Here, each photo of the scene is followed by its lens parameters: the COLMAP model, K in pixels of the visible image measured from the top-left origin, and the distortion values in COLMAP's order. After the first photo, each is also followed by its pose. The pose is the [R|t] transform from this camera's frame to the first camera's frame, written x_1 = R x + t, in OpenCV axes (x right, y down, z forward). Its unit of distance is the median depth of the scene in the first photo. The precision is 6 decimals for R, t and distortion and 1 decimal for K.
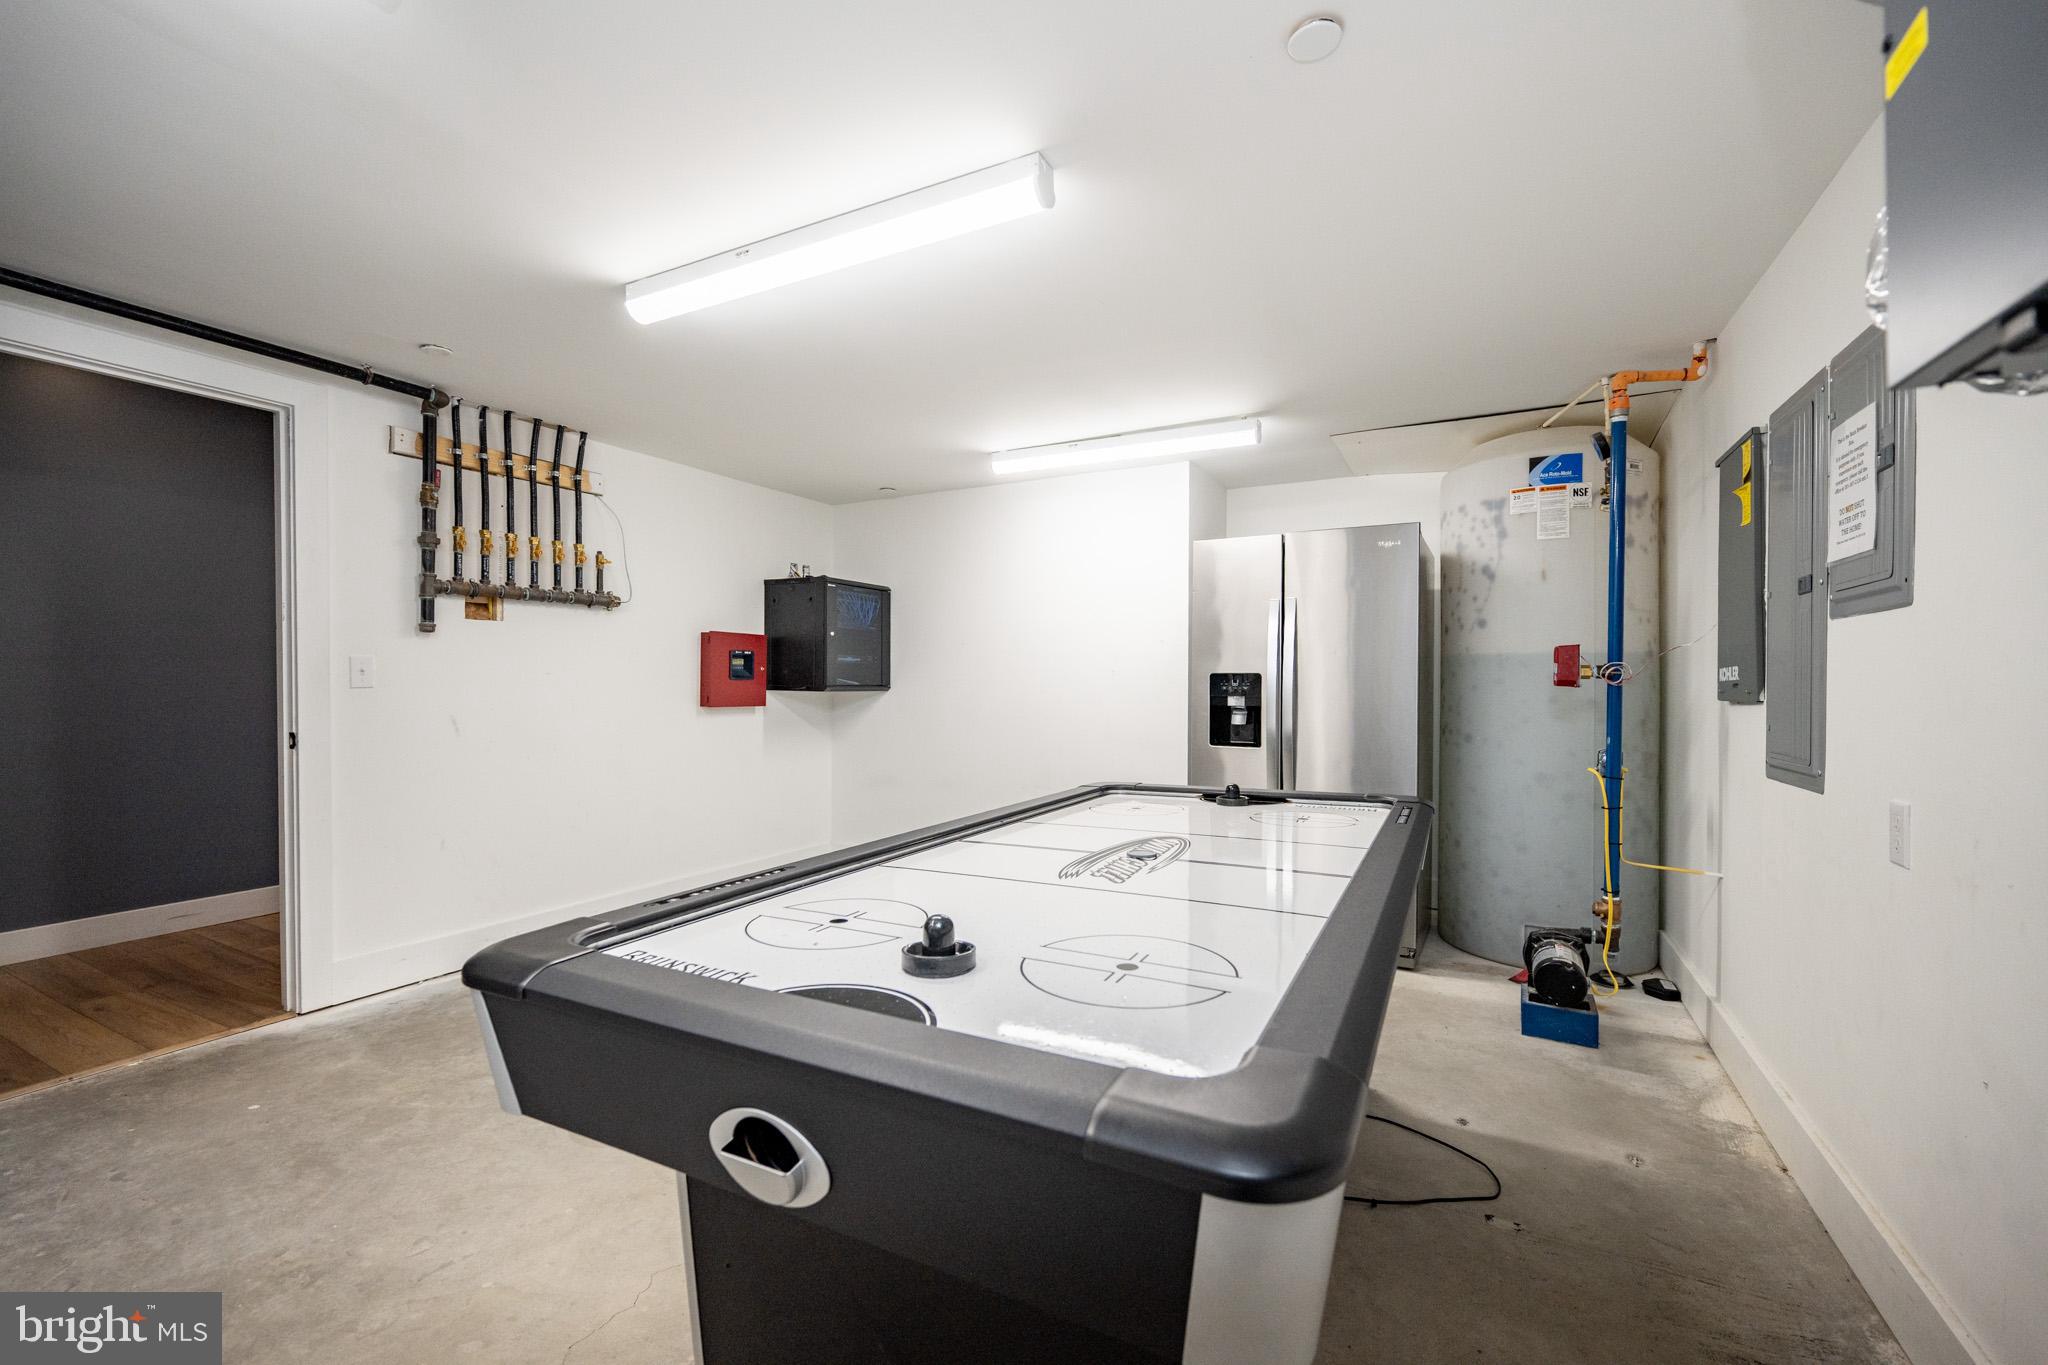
lens RADIAL K [[833.0, 0, 1020.7], [0, 833.0, 678.4], [0, 0, 1]] dist [-0.000311, 0.000096]
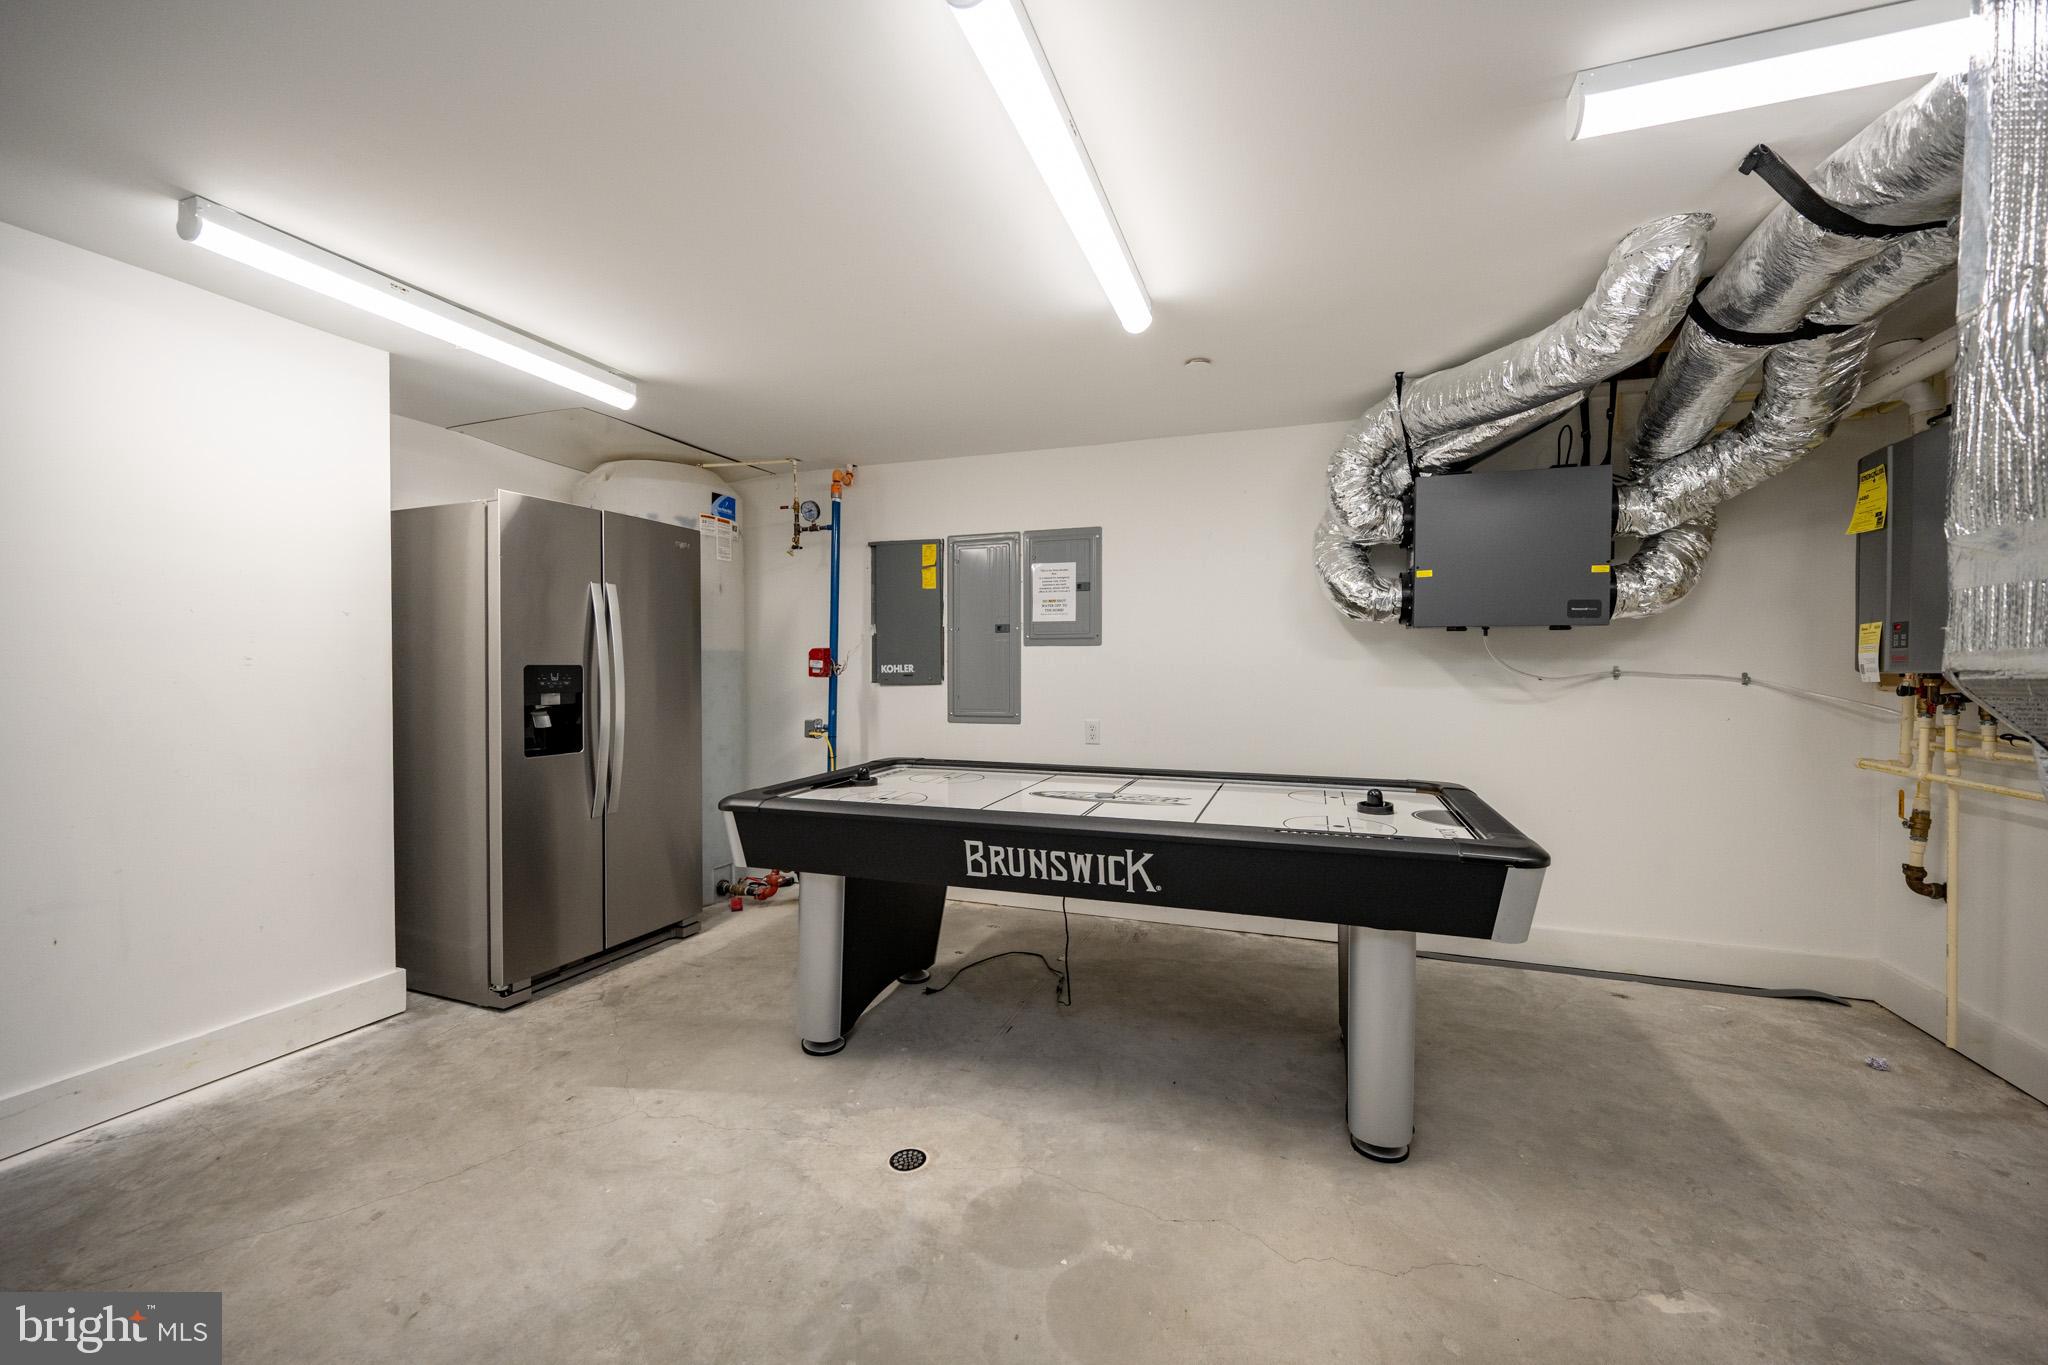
lens RADIAL K [[819.5, 0, 1037.3], [0, 819.5, 678.9], [0, 0, 1]] dist [-0.001156, -0.000066]
pose [[-0.147578, -0.013510, 0.988958, -0.676627], [-0.004420, 0.999906, 0.013000, -0.005665], [-0.989041, -0.002453, -0.147624, 0.716539]]
